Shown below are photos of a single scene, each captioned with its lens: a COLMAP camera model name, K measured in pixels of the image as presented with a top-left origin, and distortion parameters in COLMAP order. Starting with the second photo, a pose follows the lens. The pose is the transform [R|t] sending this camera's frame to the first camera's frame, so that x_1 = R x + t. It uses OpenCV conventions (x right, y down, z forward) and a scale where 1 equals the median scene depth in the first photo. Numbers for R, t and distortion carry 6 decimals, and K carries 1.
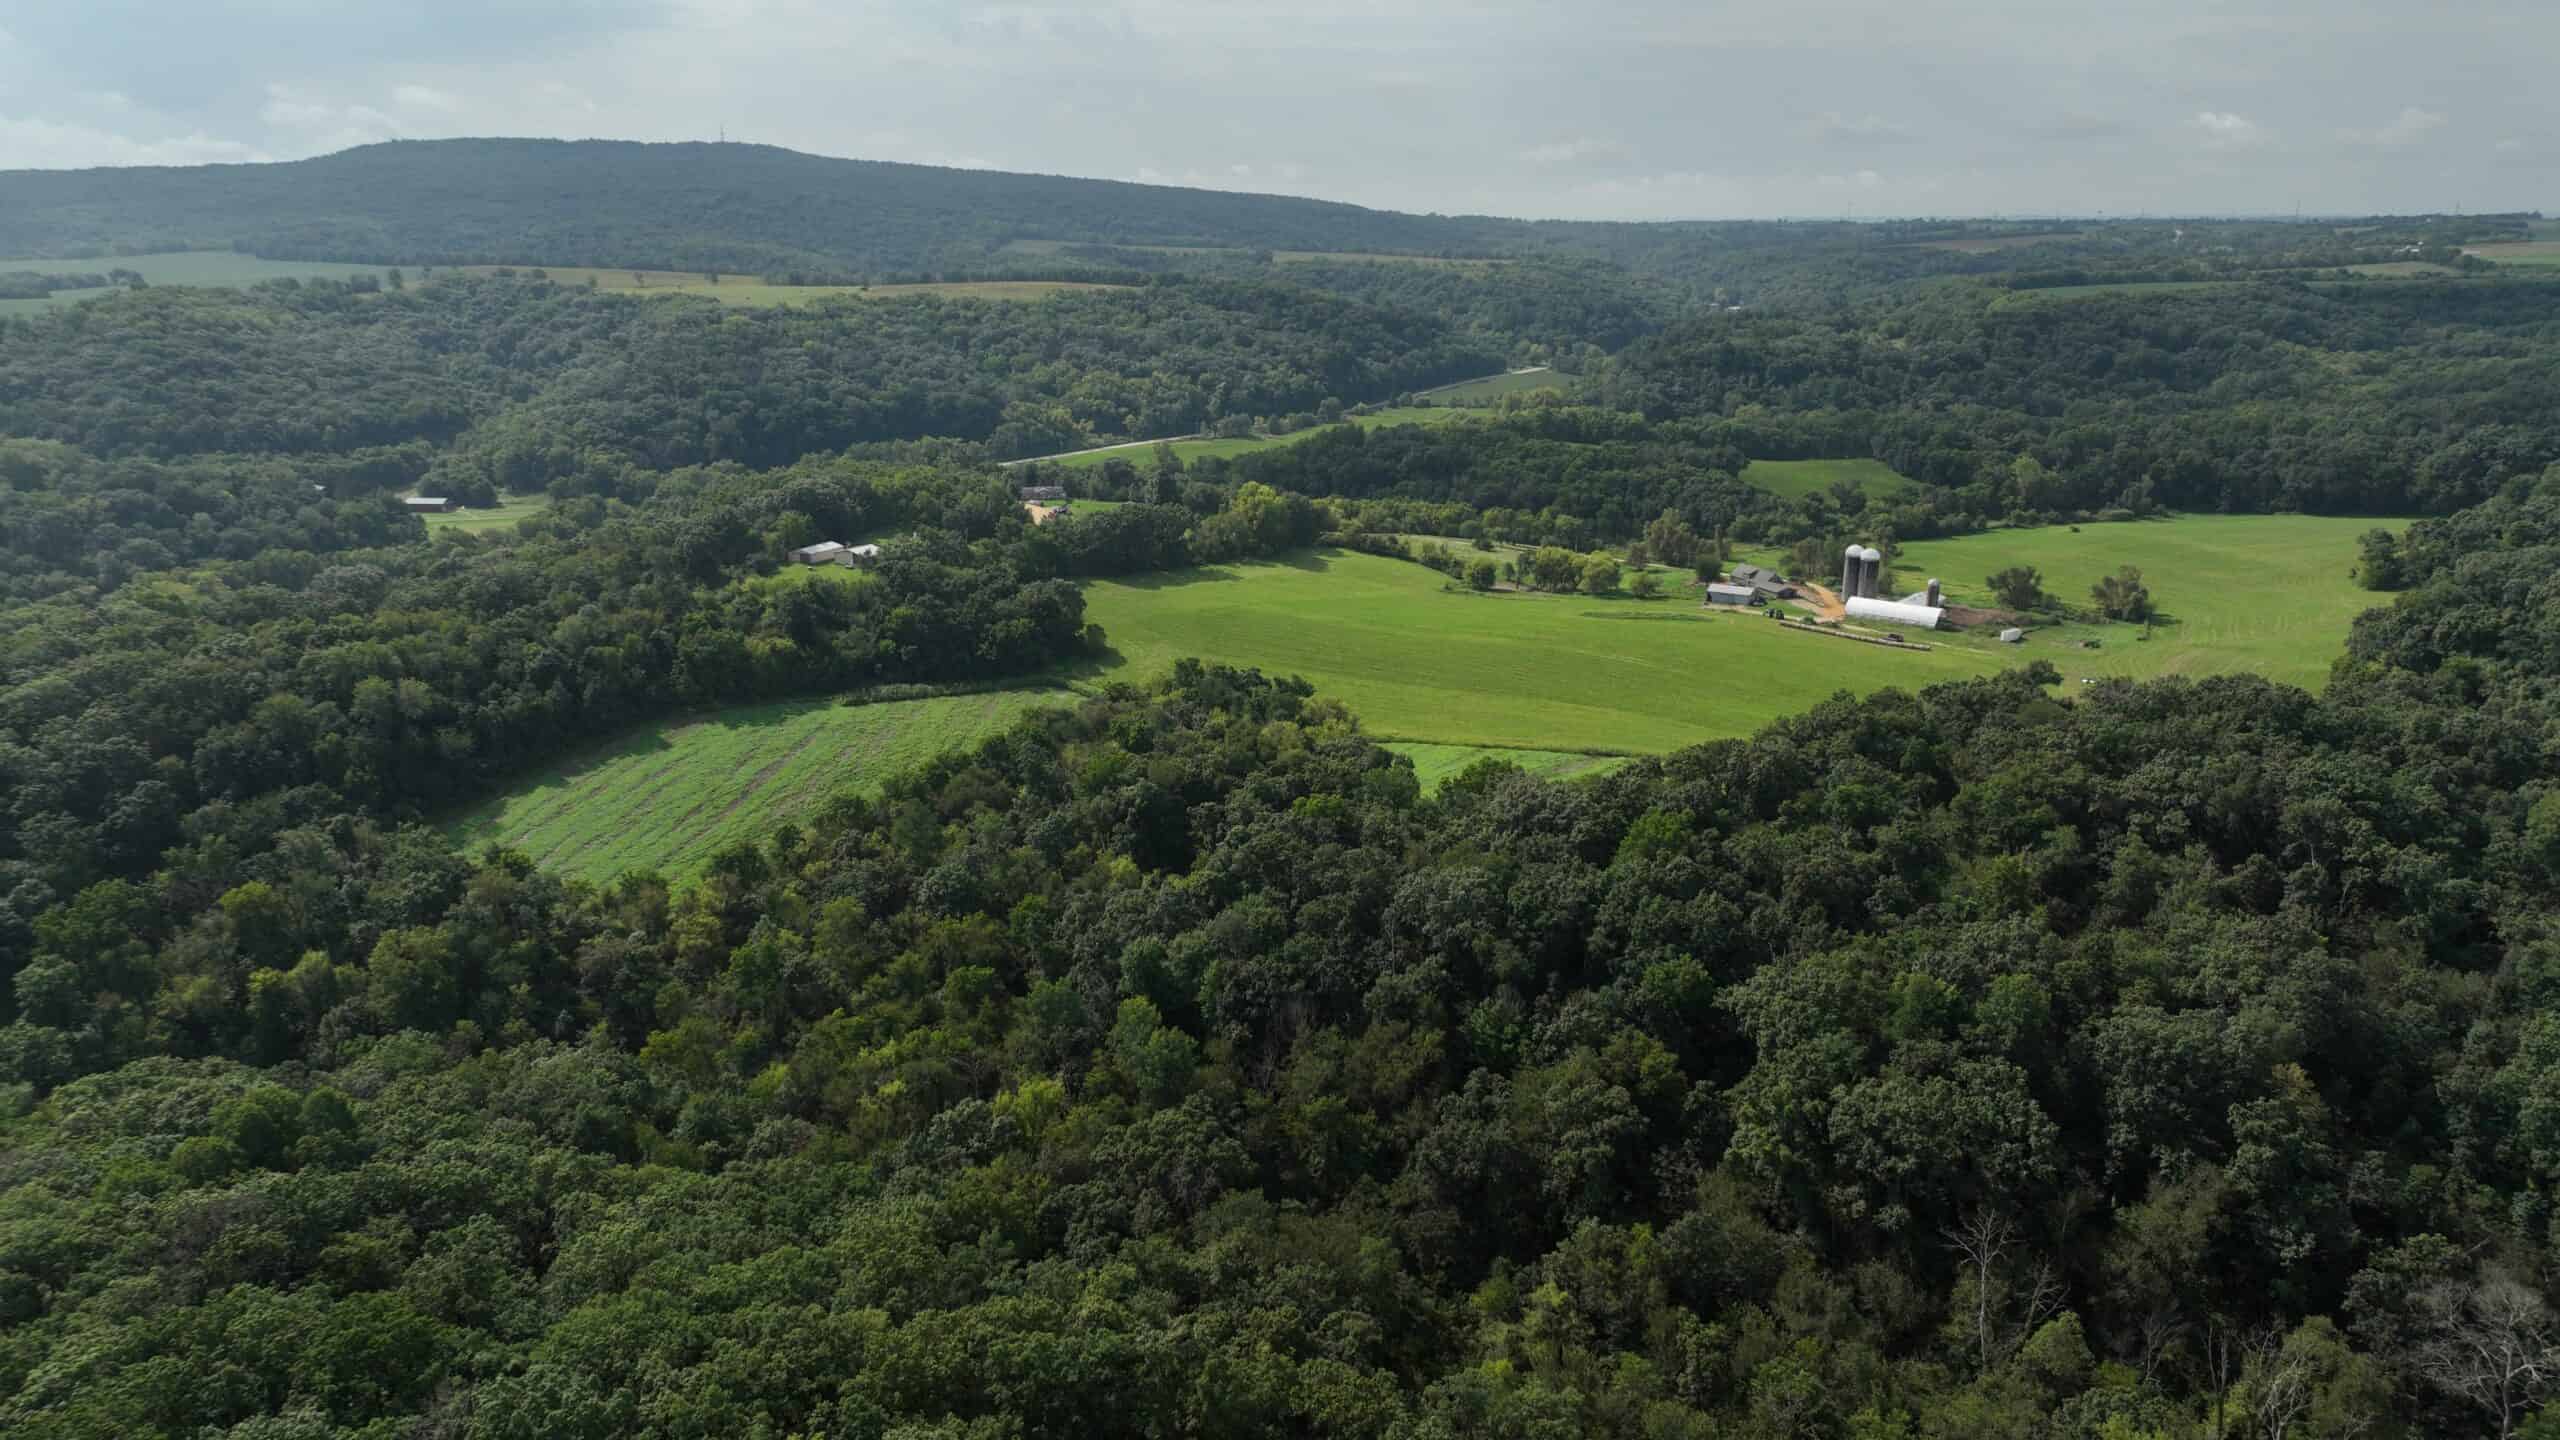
lens RADIAL K [[1781.4, 0, 1292.0], [0, 1781.4, 719.3], [0, 0, 1]] dist [-0.003732, 0.015656]
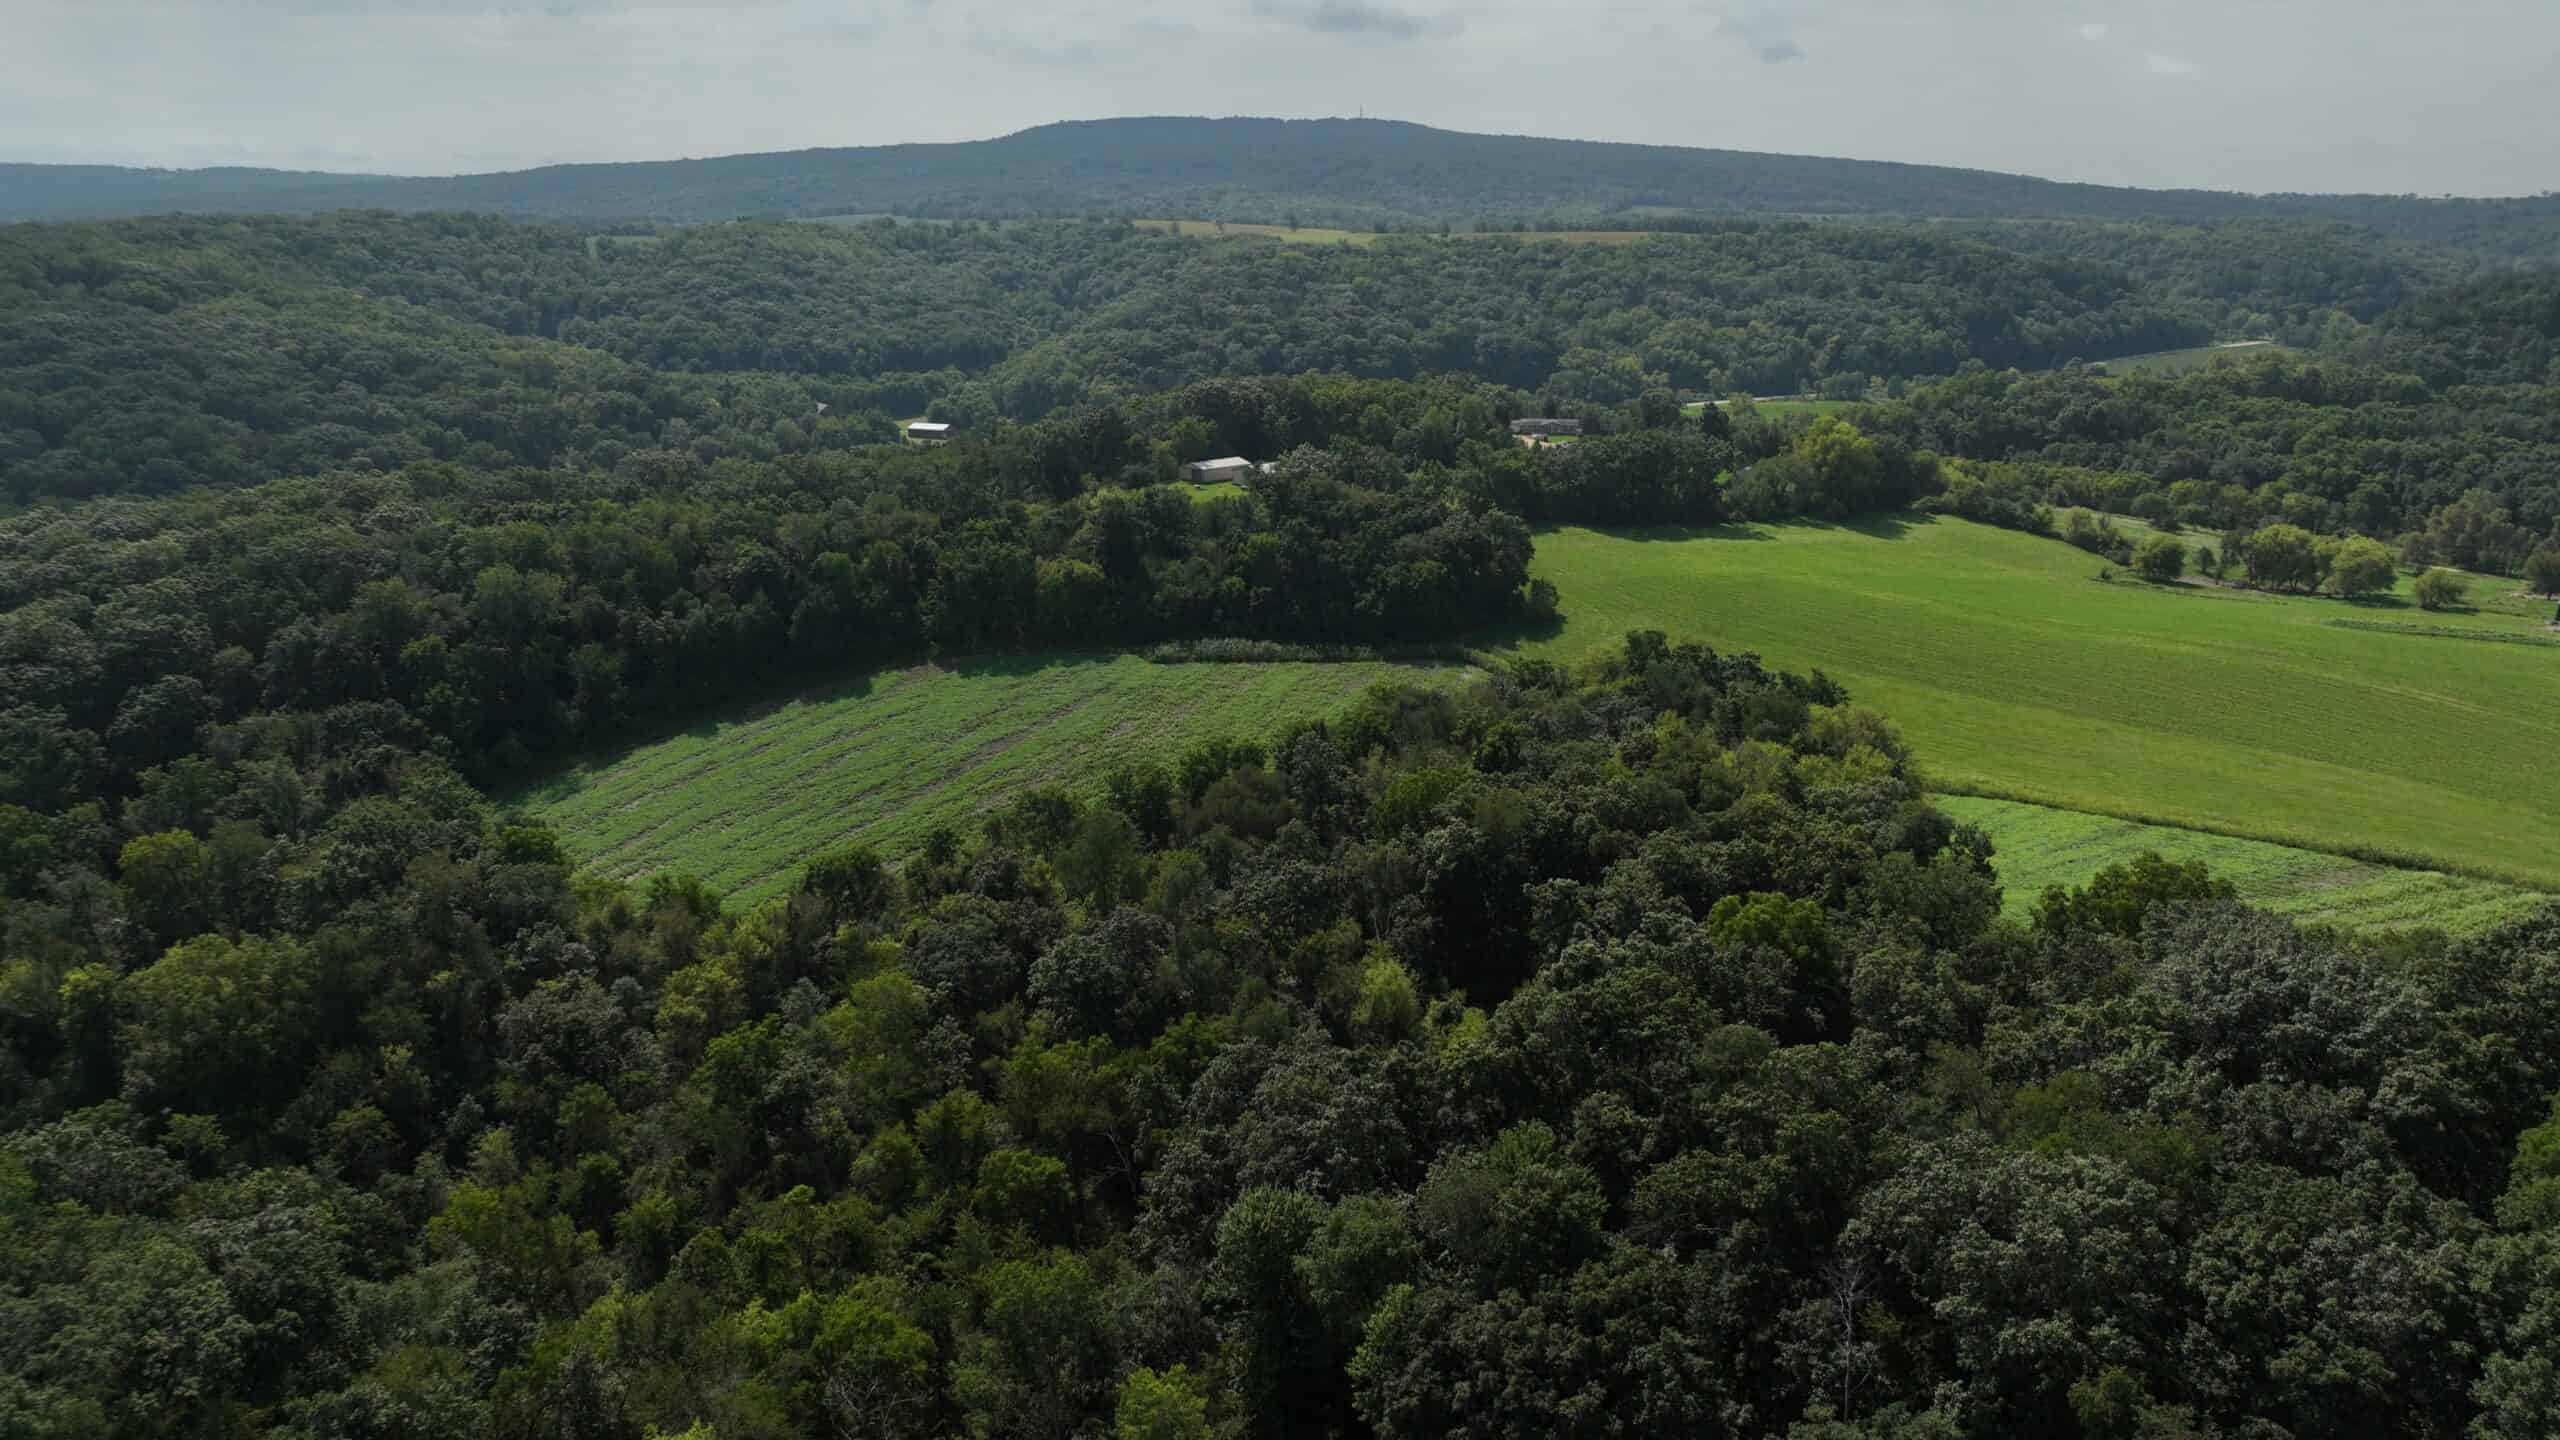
lens RADIAL K [[1781.4, 0, 1290.3], [0, 1781.4, 723.3], [0, 0, 1]] dist [-0.003732, 0.015656]
pose [[0.939455, 0.091677, -0.330181, 0.034656], [-0.091038, 0.995695, 0.017433, -0.000833], [0.330358, 0.013682, 0.943757, 0.352637]]
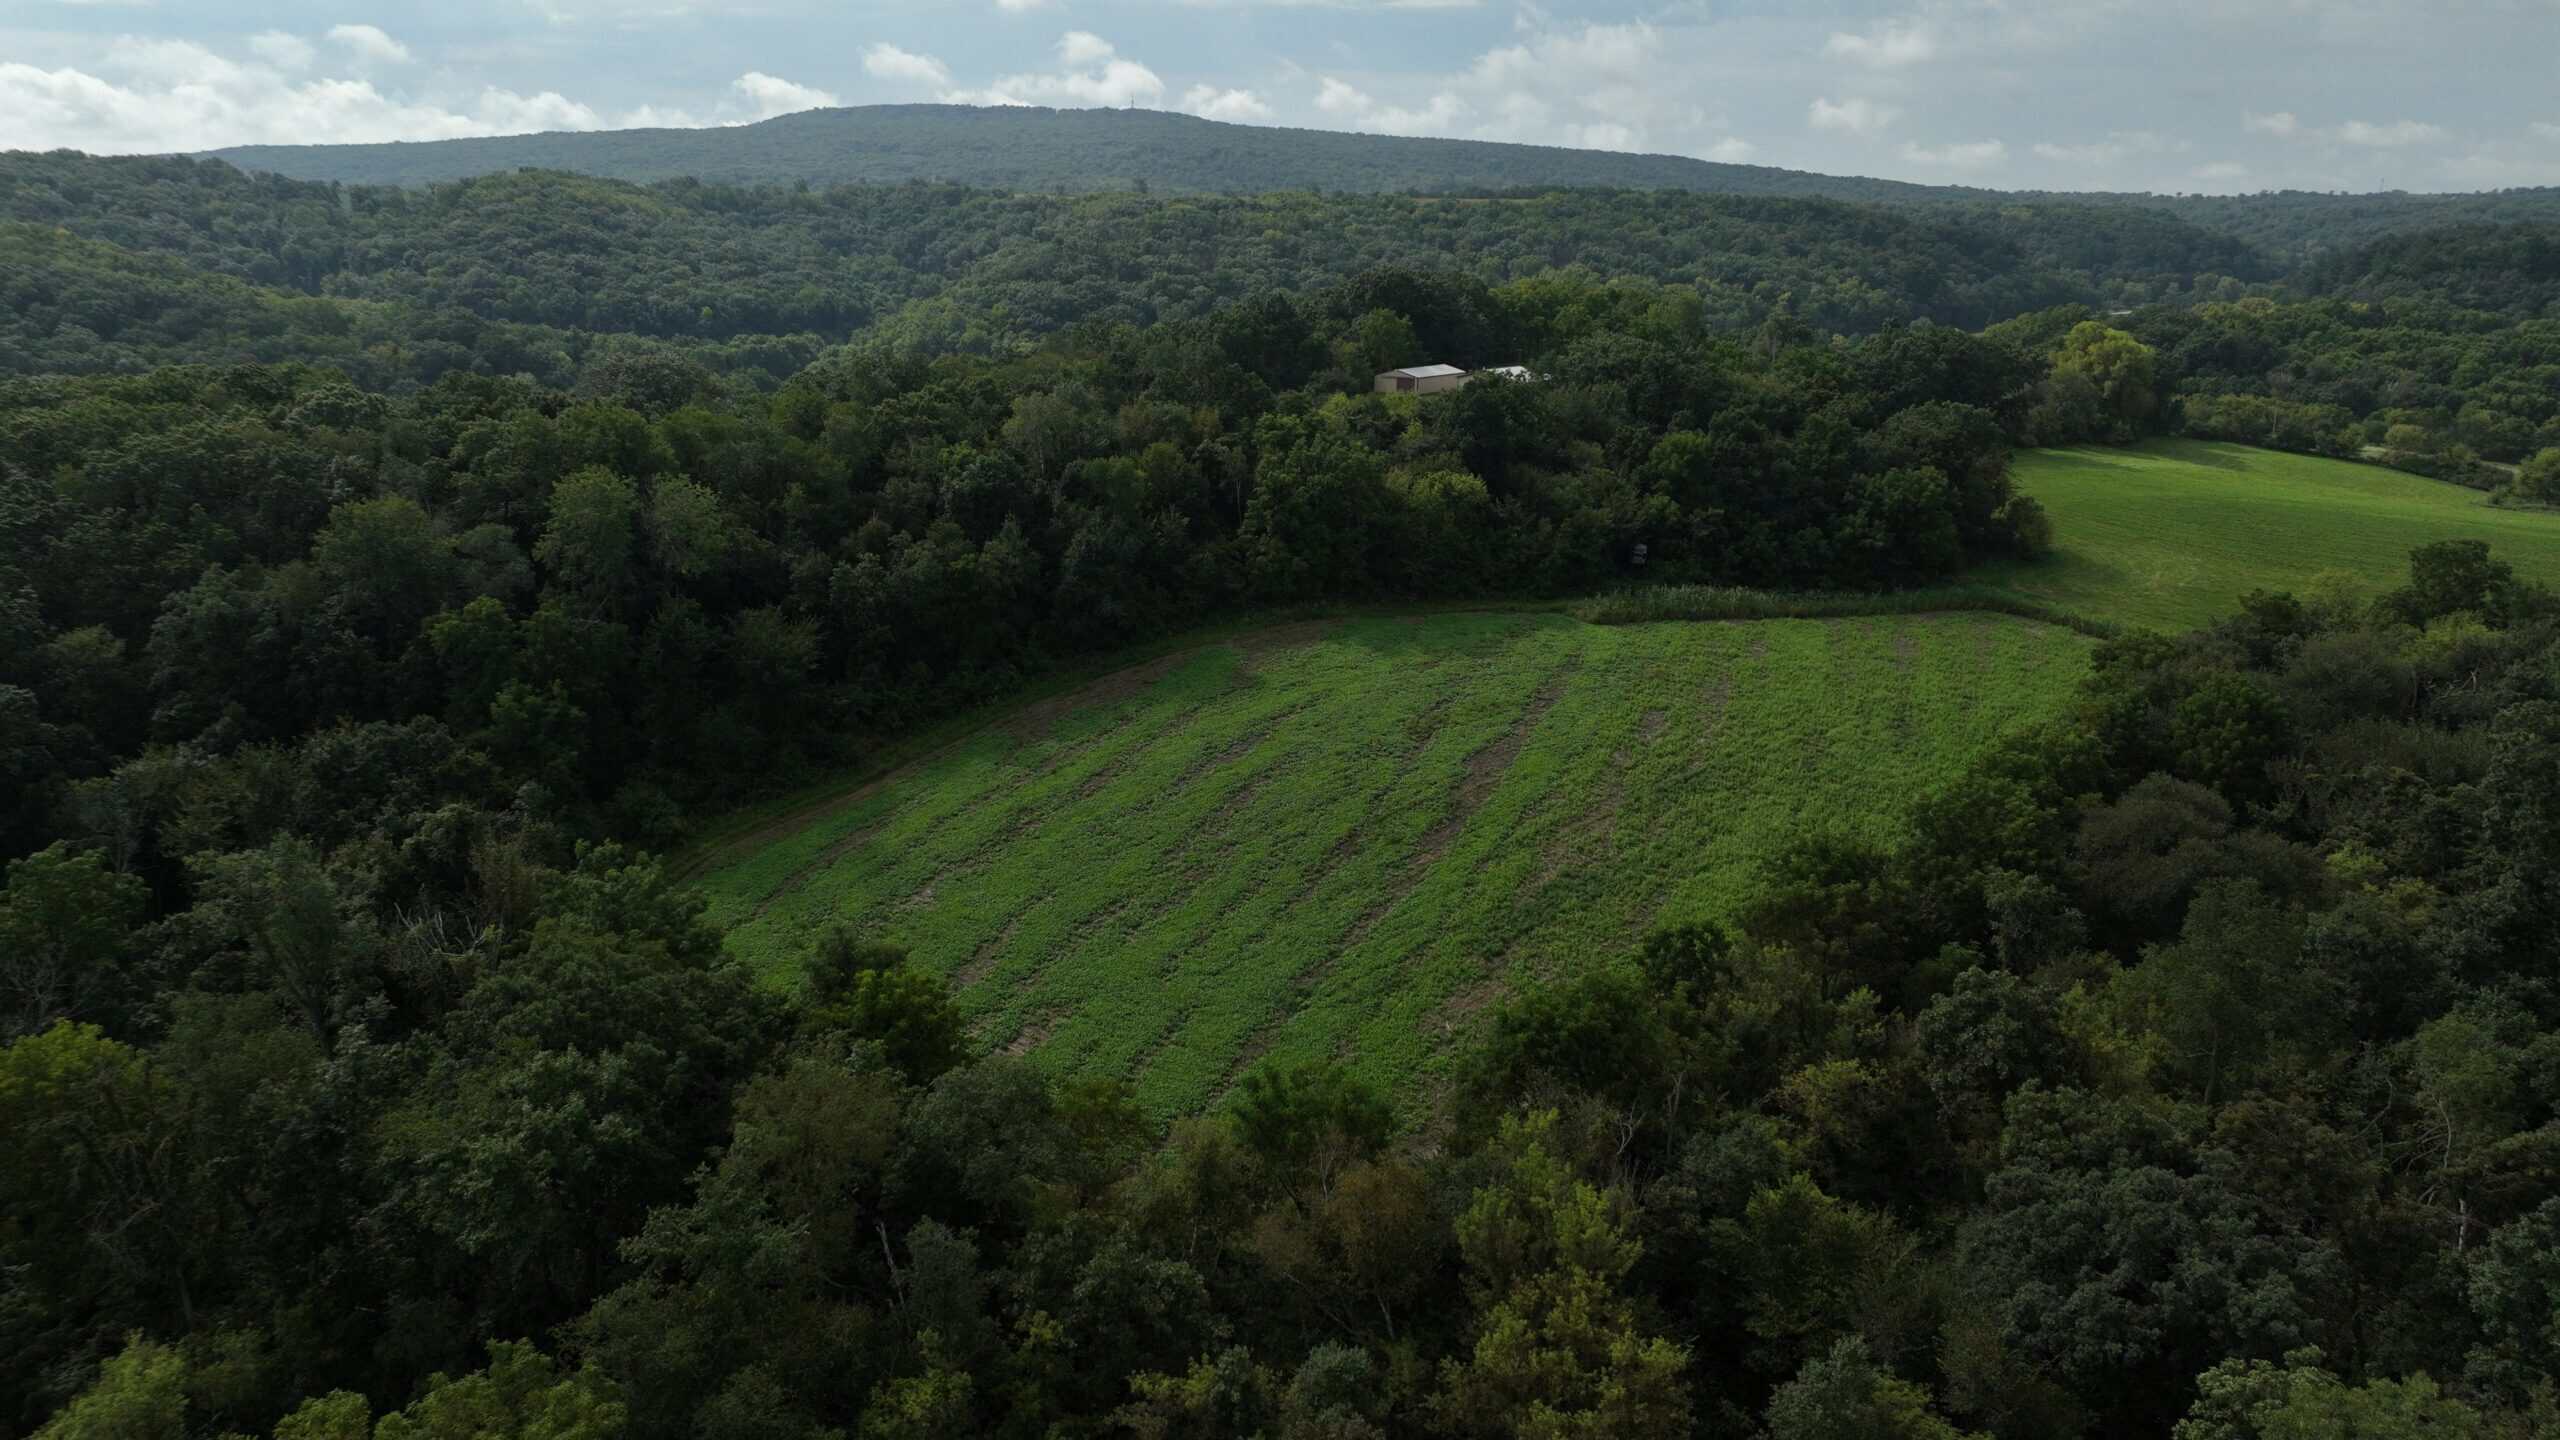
lens RADIAL K [[1781.4, 0, 1283.7], [0, 1781.4, 725.0], [0, 0, 1]] dist [-0.003732, 0.015656]
pose [[0.979132, 0.053695, -0.196004, -0.238512], [-0.054553, 0.998510, 0.001022, 0.021973], [0.195767, 0.009692, 0.980602, 0.540363]]
